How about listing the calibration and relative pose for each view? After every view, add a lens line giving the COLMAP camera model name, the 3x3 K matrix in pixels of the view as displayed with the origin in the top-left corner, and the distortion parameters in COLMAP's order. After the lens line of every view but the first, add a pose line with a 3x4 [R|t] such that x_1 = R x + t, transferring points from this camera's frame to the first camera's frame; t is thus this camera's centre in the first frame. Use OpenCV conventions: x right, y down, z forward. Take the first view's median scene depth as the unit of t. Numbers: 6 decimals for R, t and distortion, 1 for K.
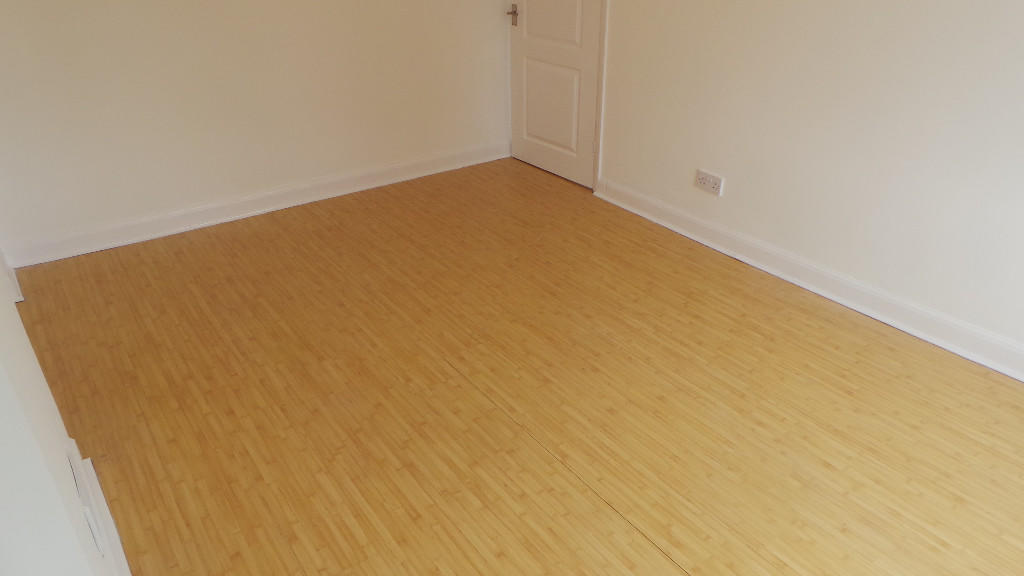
lens RADIAL K [[703.8, 0, 516.6], [0, 703.8, 288.0], [0, 0, 1]] dist [-0.003111, 0.001860]
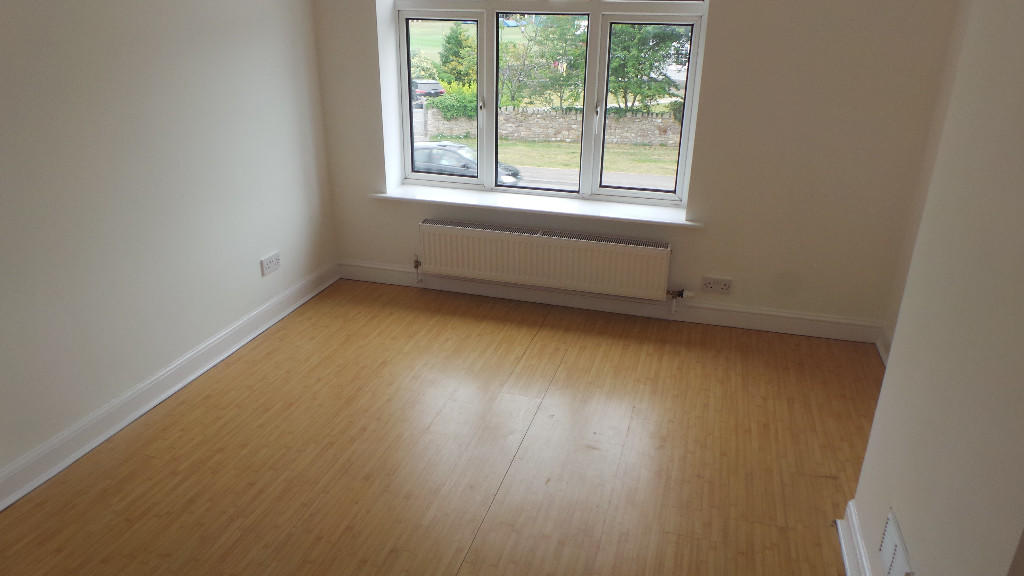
lens RADIAL K [[703.8, 0, 516.6], [0, 703.8, 288.0], [0, 0, 1]] dist [-0.003111, 0.001860]
pose [[-0.619465, -0.296492, 0.726880, -0.564775], [0.356282, 0.718897, 0.596868, -0.547162], [-0.699519, 0.628713, -0.339696, 0.918783]]
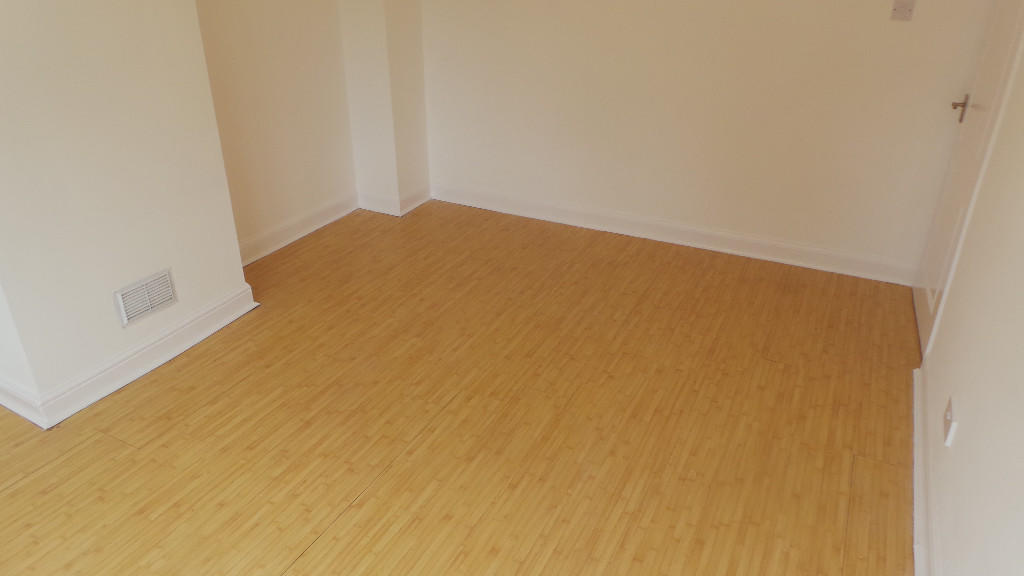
lens RADIAL K [[703.8, 0, 516.6], [0, 703.8, 288.0], [0, 0, 1]] dist [-0.003111, 0.001860]
pose [[0.459304, 0.399524, -0.793360, 0.676391], [-0.429352, 0.881733, 0.195461, -0.261088], [0.777623, 0.250855, 0.576519, 0.418933]]
